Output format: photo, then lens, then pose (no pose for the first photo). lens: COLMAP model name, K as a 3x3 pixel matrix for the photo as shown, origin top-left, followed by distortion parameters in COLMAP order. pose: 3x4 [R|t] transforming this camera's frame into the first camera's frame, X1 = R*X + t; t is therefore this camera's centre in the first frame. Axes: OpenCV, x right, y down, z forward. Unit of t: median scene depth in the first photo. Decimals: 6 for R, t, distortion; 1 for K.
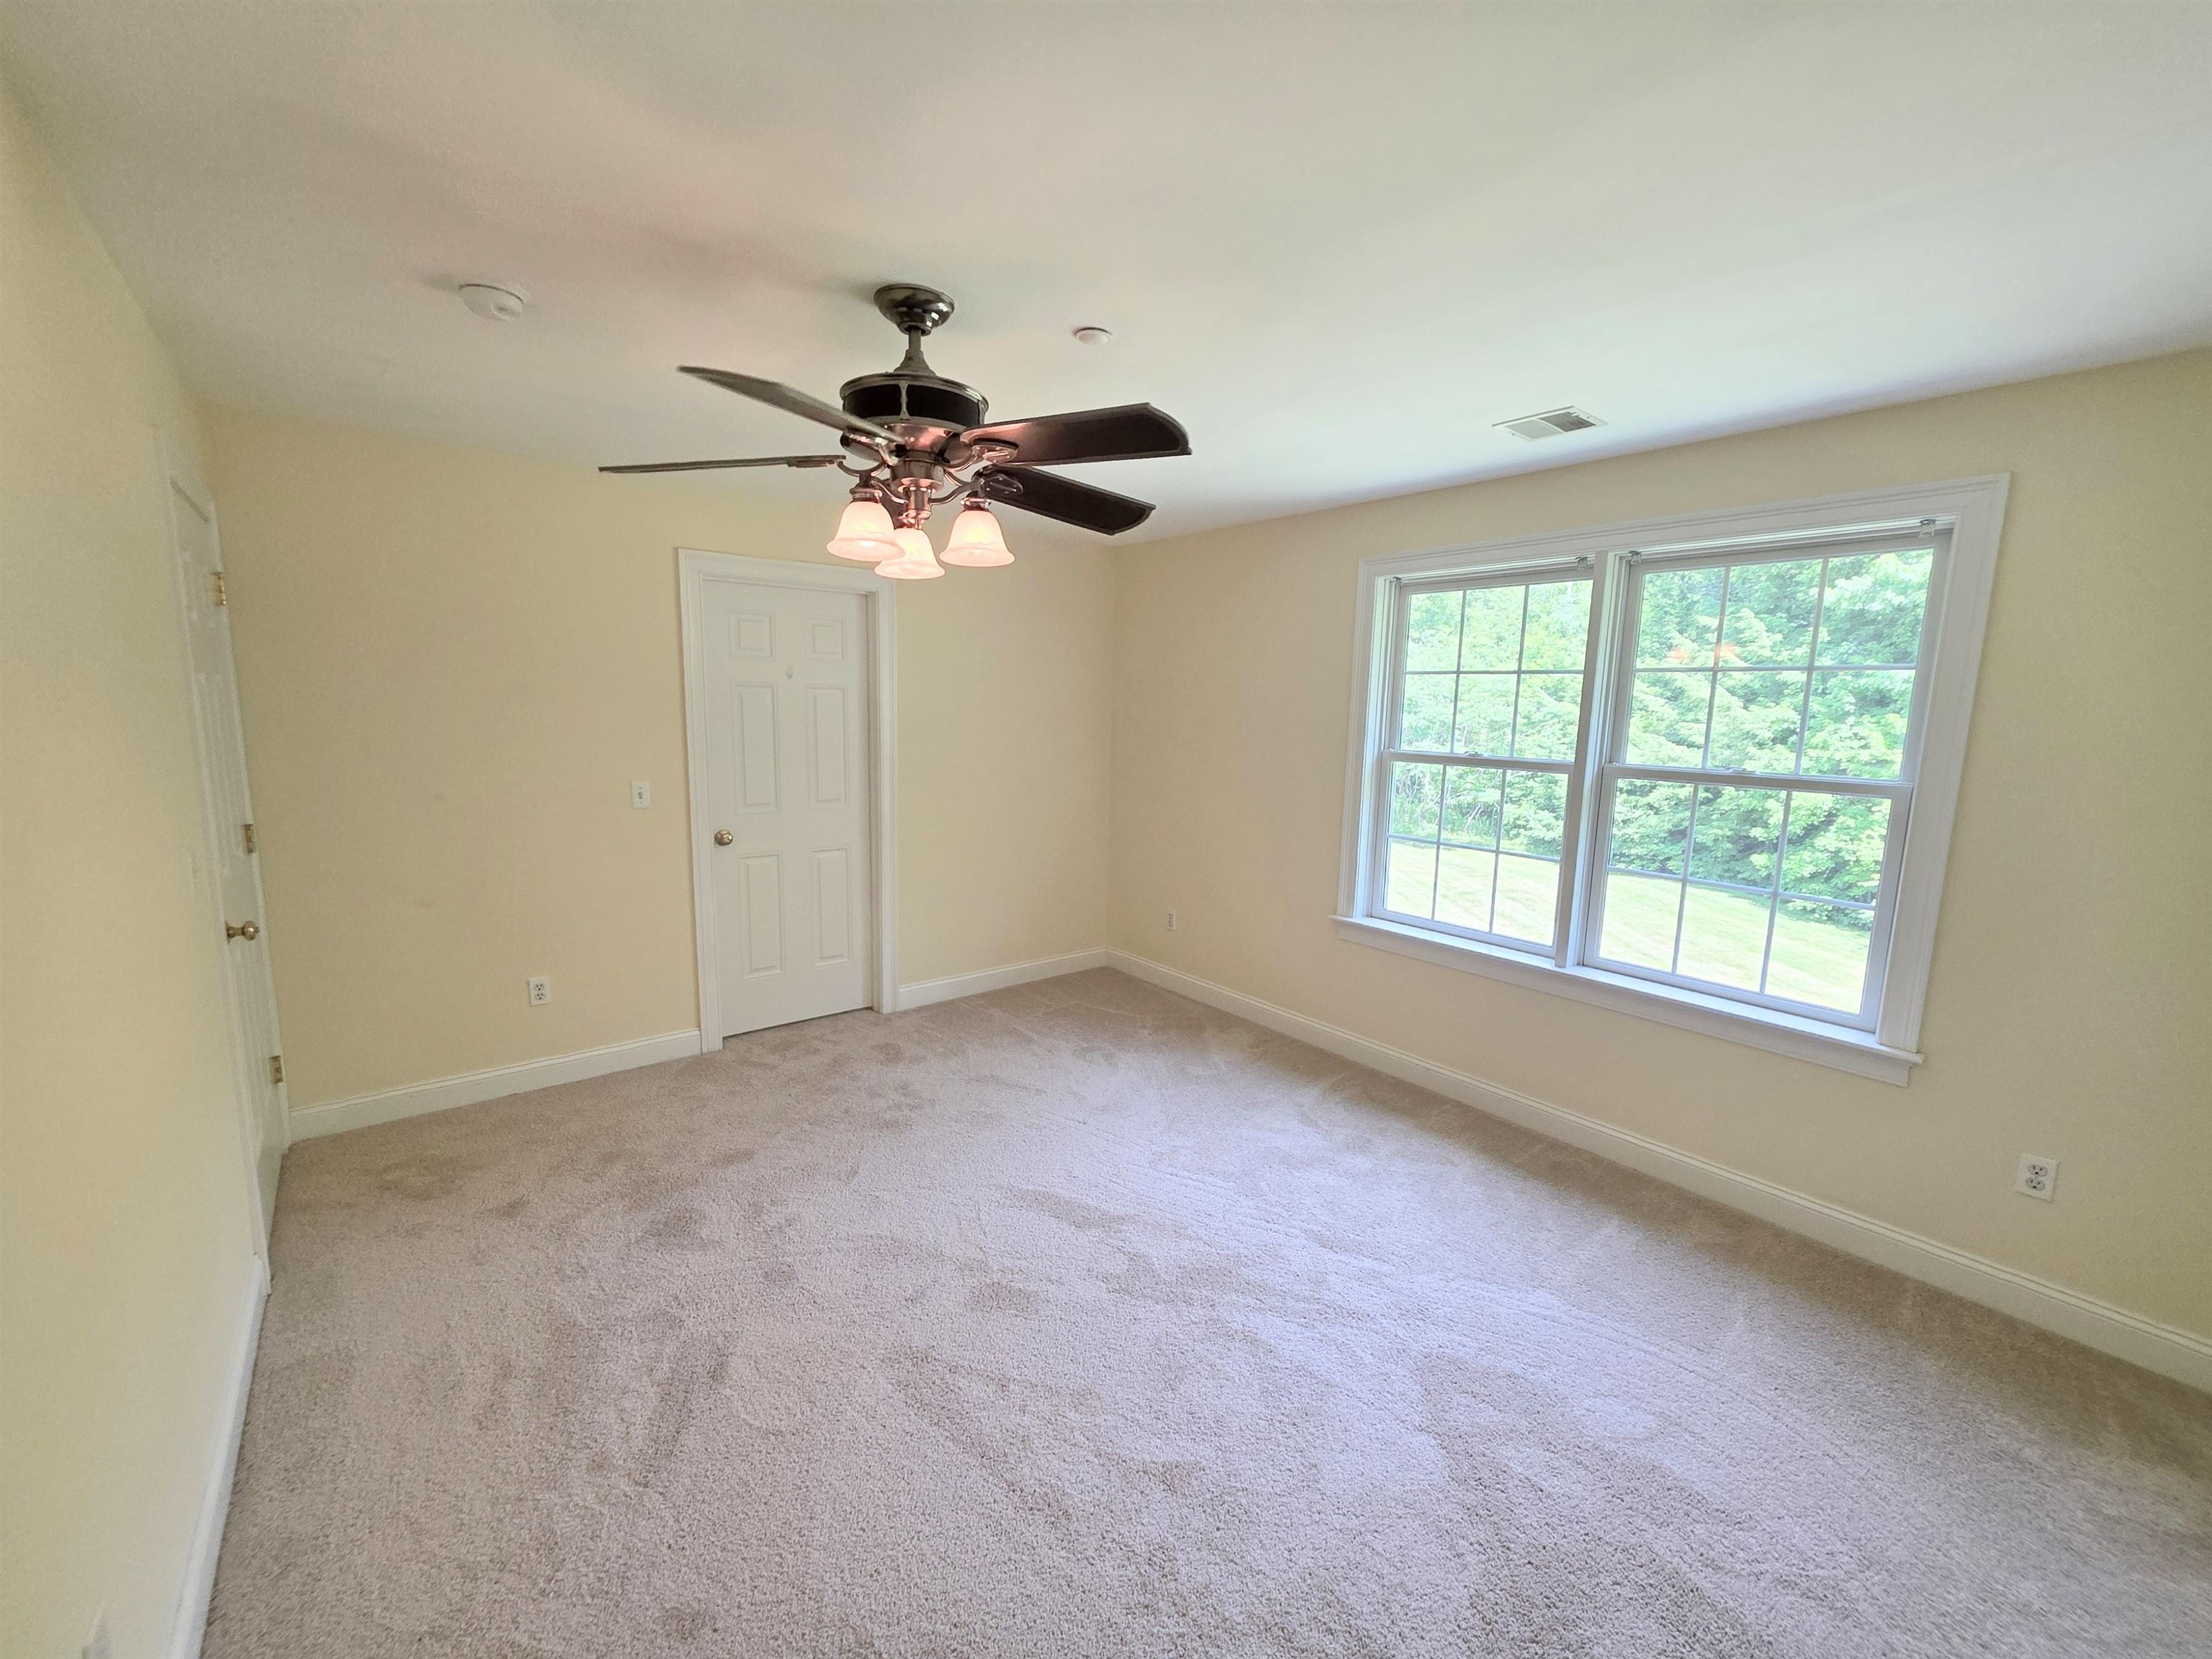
lens RADIAL K [[890.9, 0, 1112.4], [0, 890.9, 832.4], [0, 0, 1]] dist [-0.001458, 0.001515]
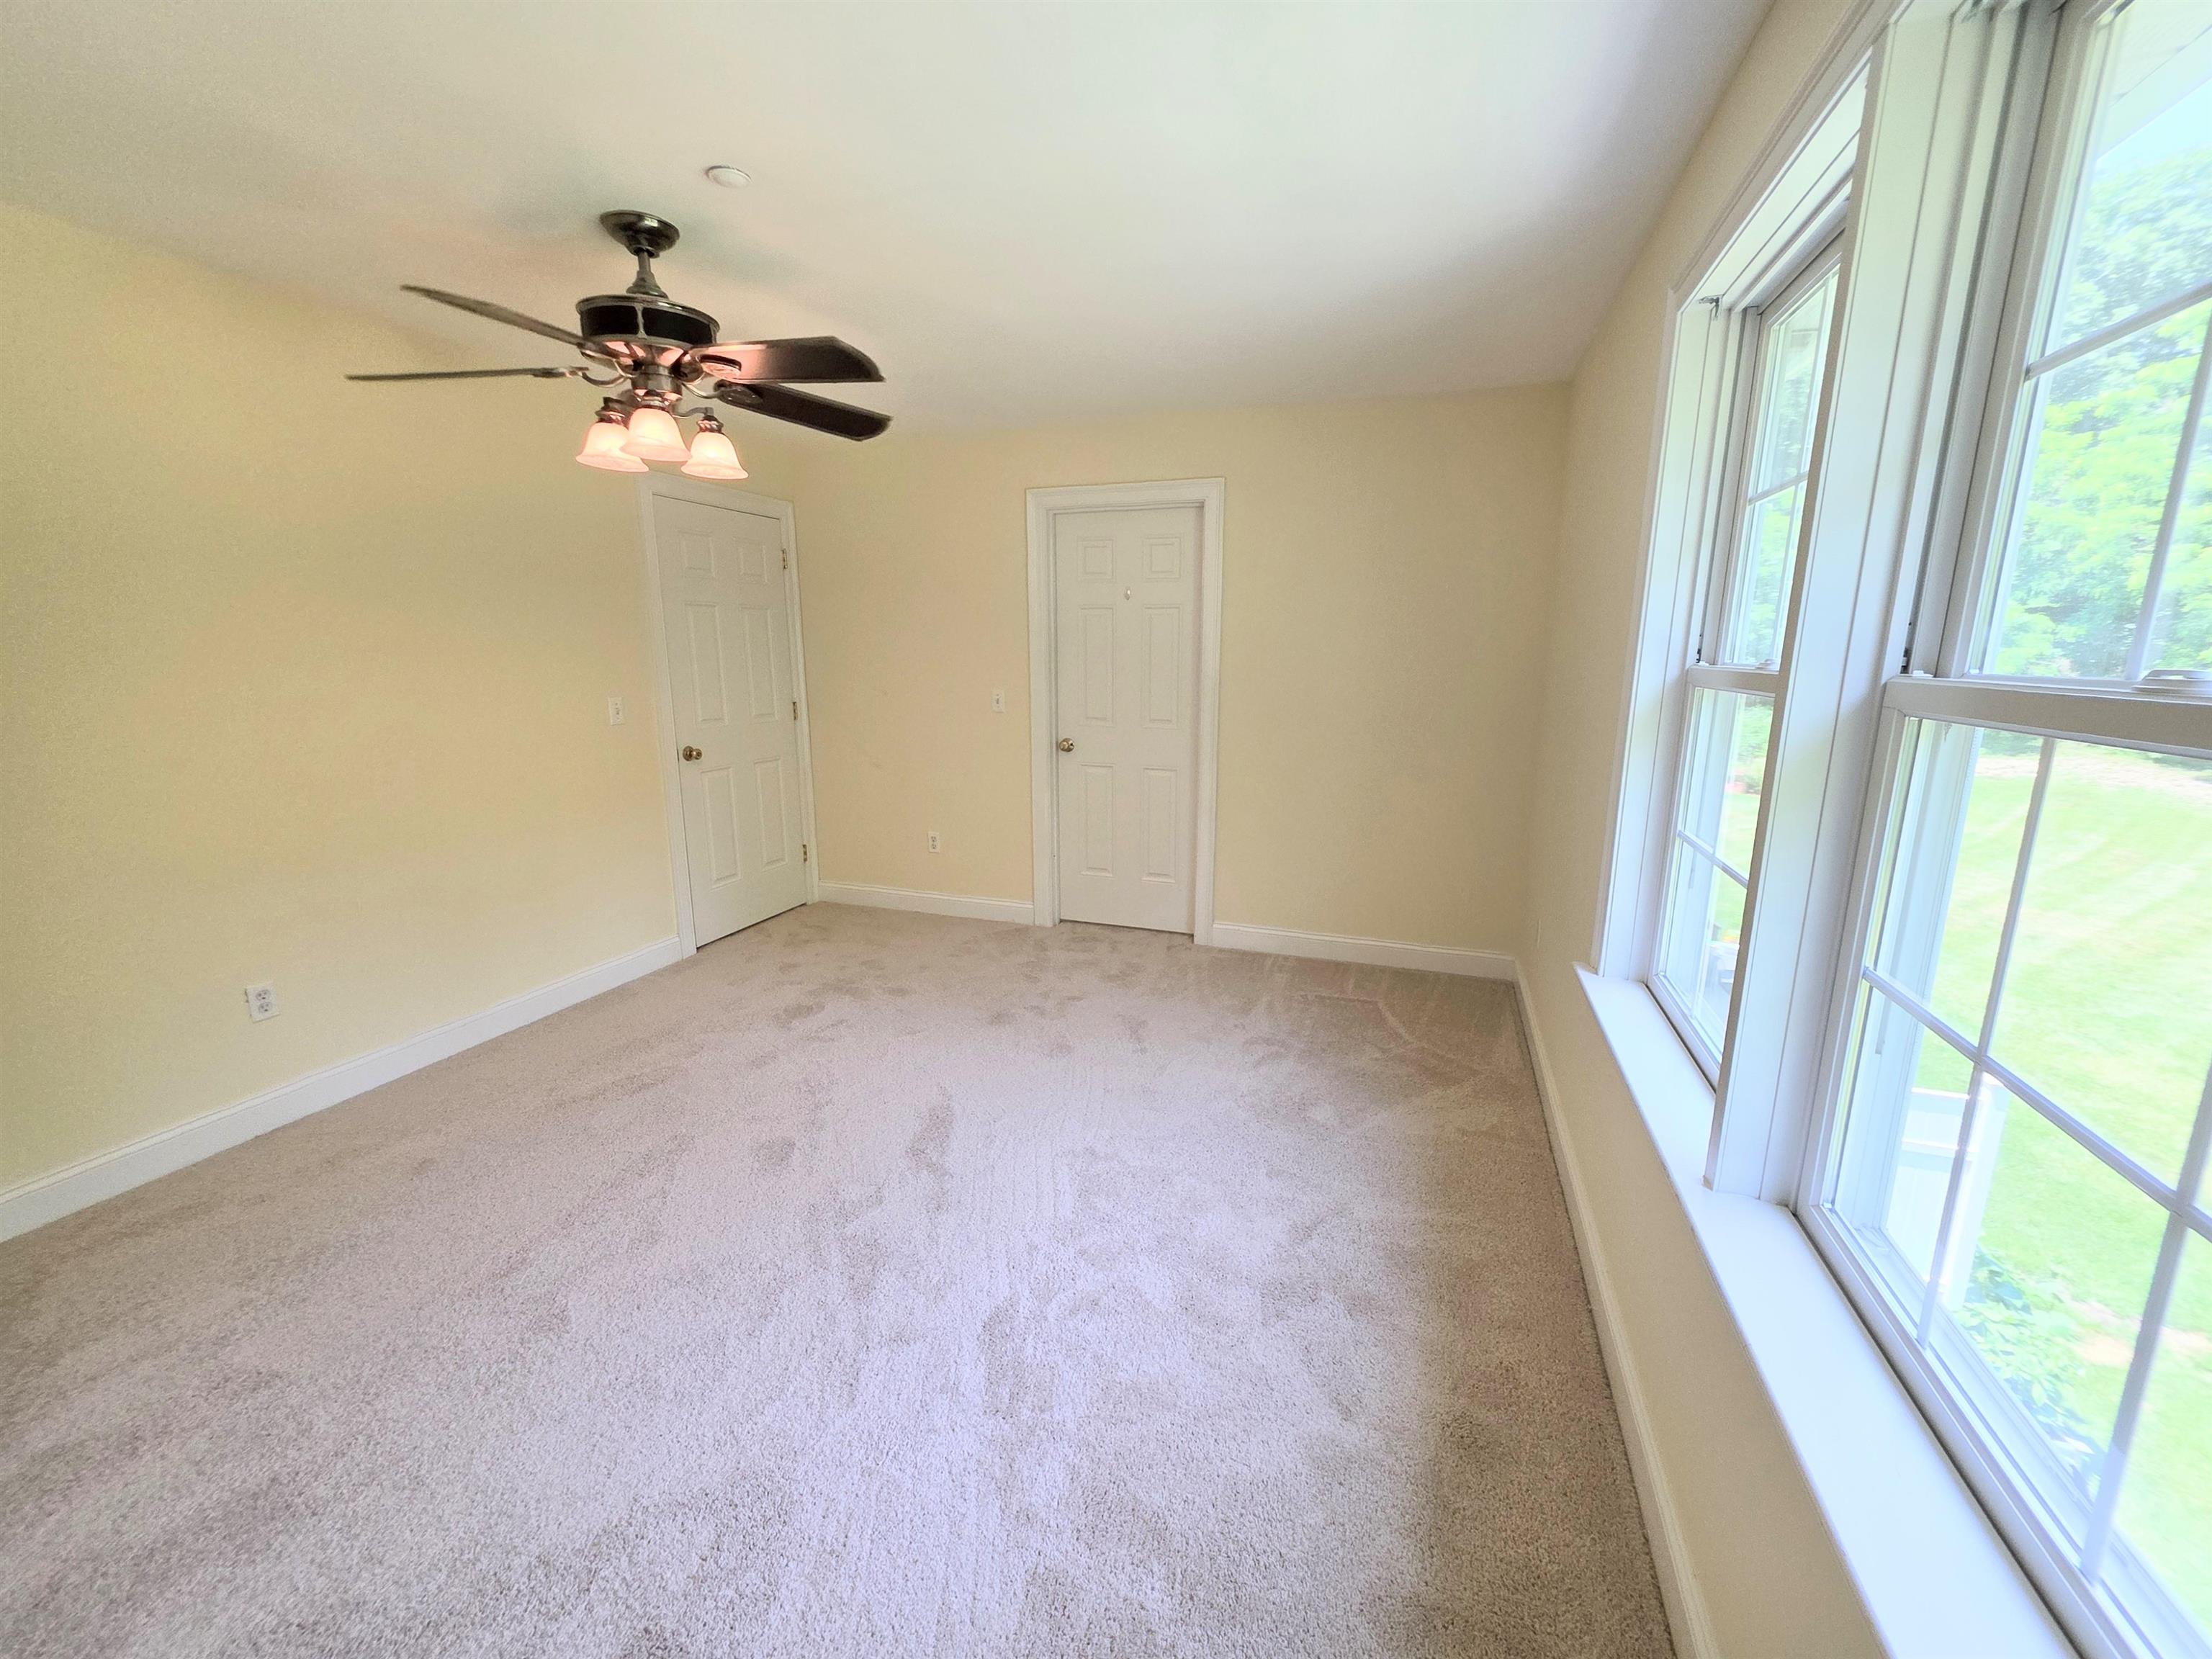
lens RADIAL K [[890.9, 0, 1120.1], [0, 890.9, 827.2], [0, 0, 1]] dist [-0.001458, 0.001515]
pose [[0.528524, 0.151450, -0.835299, 0.619789], [-0.118327, 0.987495, 0.104175, -0.017561], [0.840631, 0.043780, 0.539836, 0.503096]]
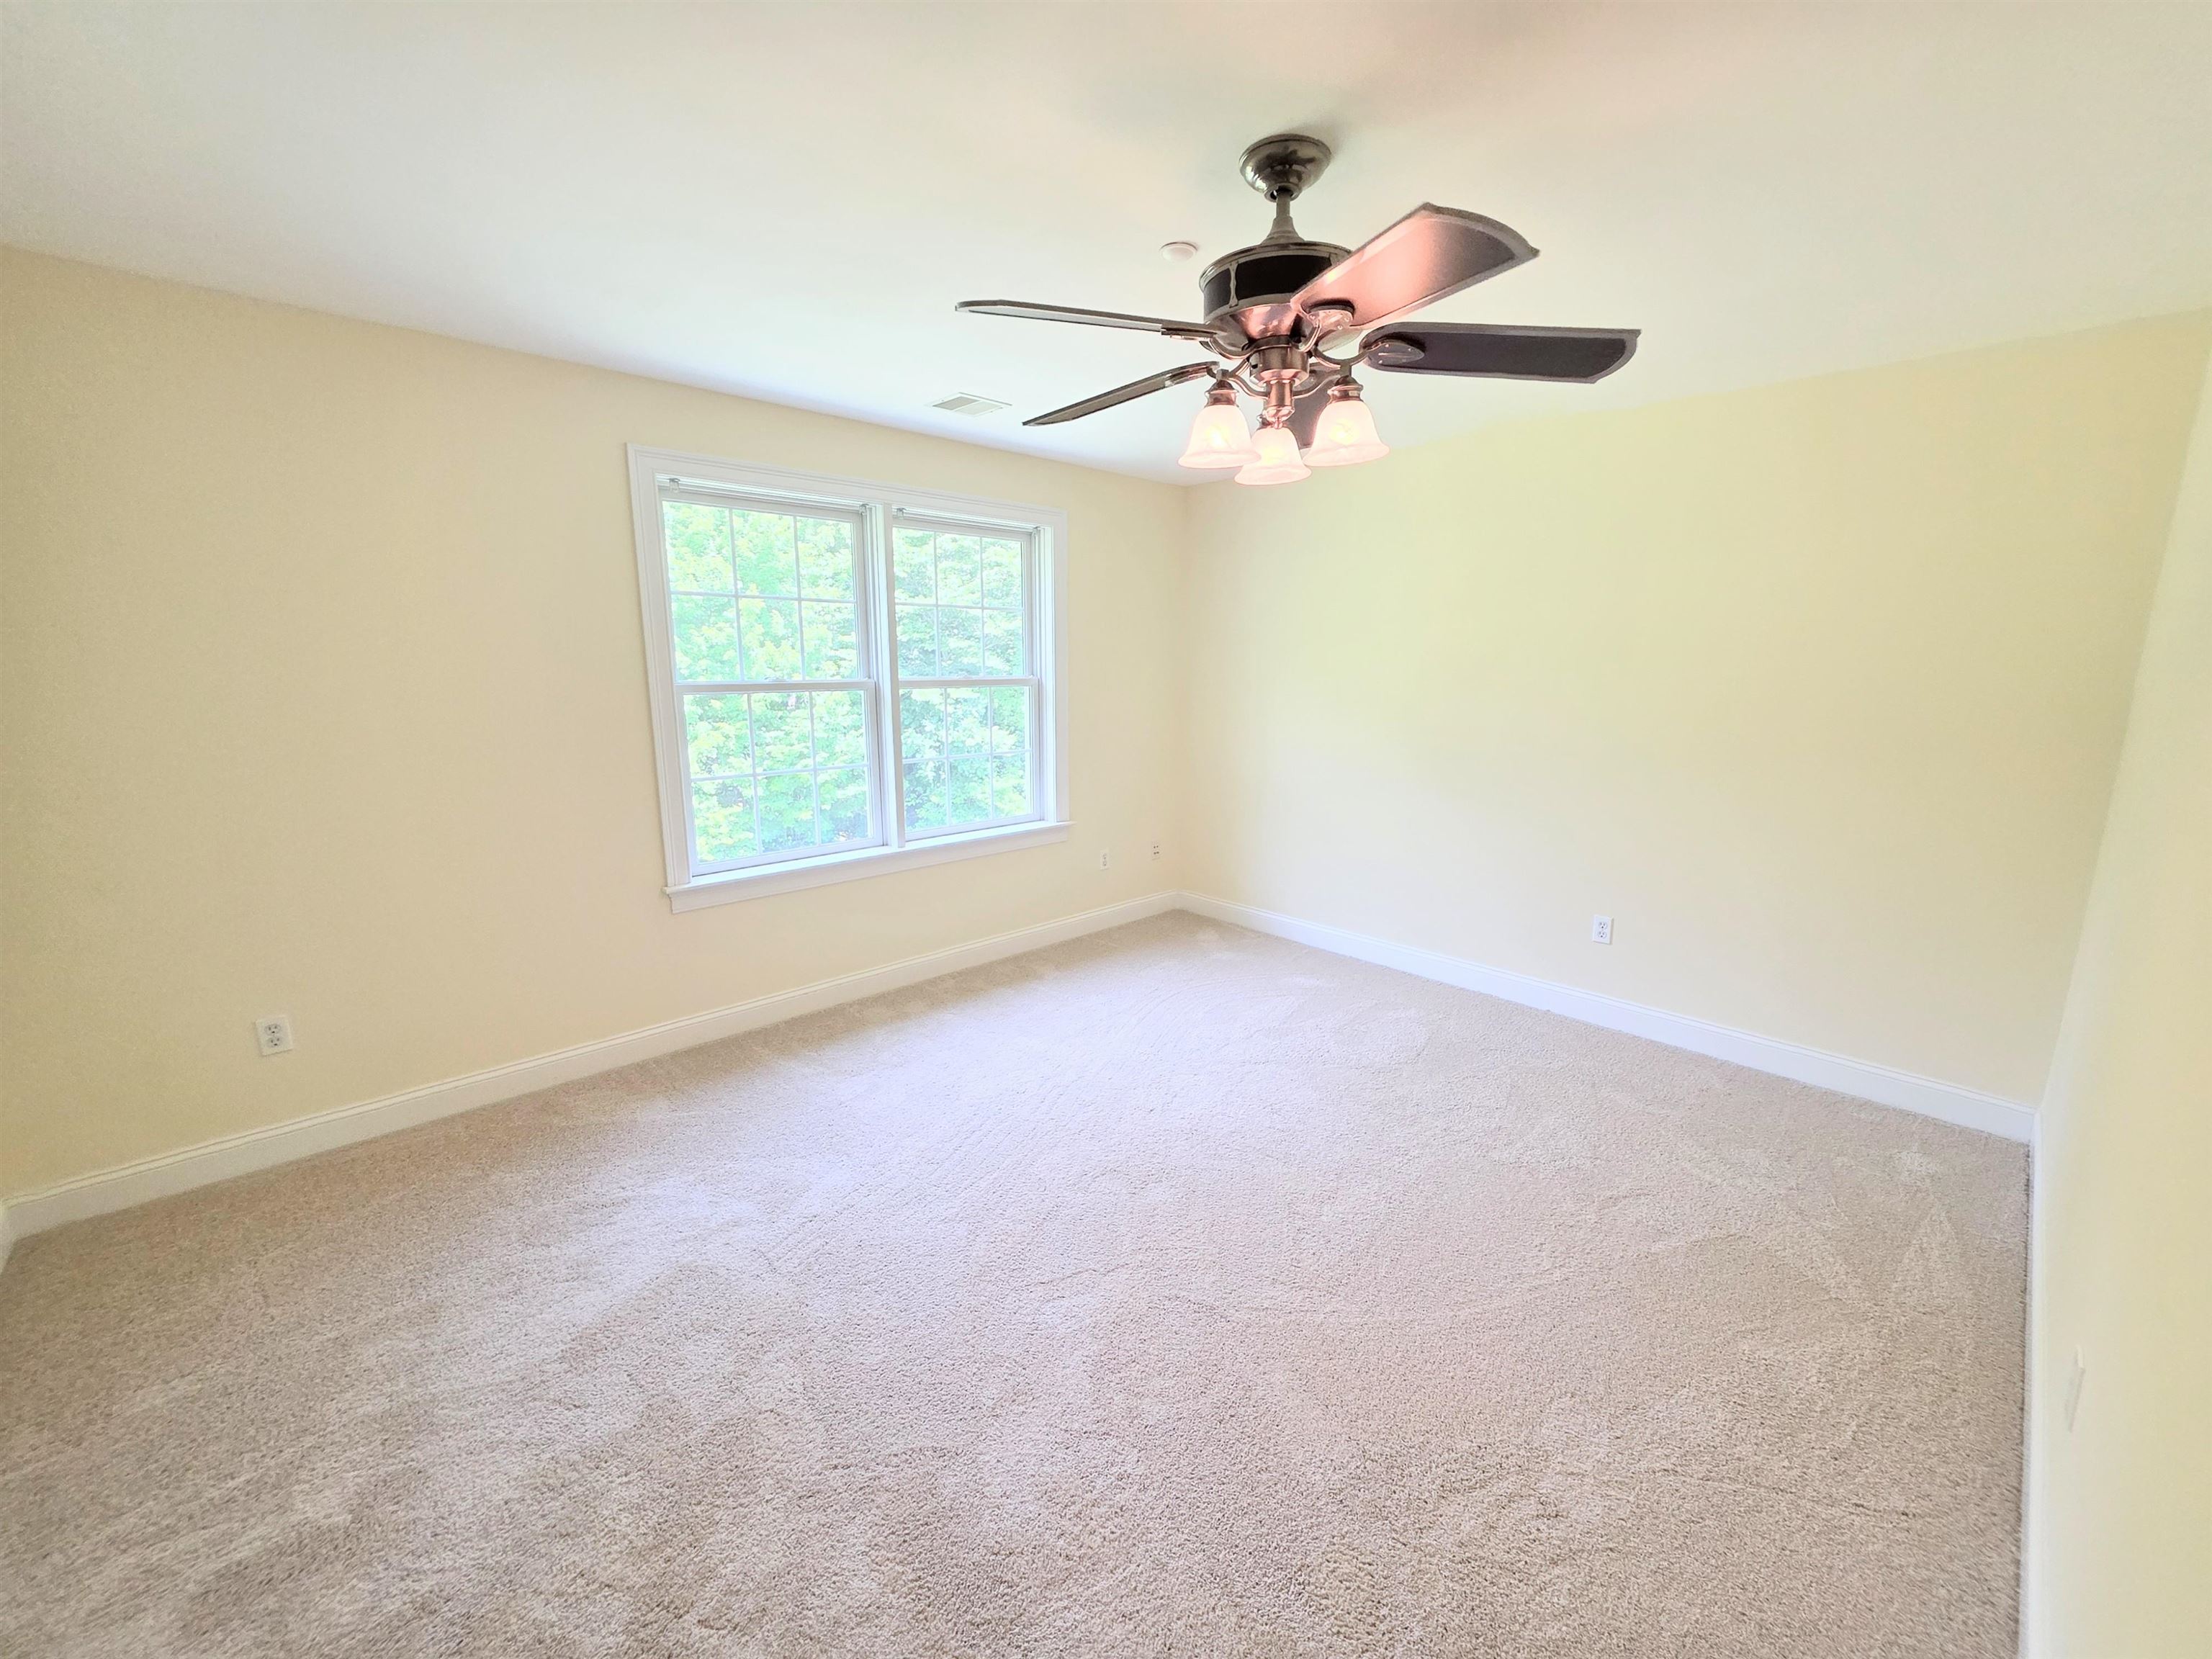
lens RADIAL K [[890.9, 0, 1116.1], [0, 890.9, 831.8], [0, 0, 1]] dist [-0.001458, 0.001515]
pose [[-0.072626, -0.226710, 0.971251, -0.647703], [0.137440, 0.962257, 0.234888, -0.108019], [-0.987844, 0.150547, -0.038726, 0.689163]]
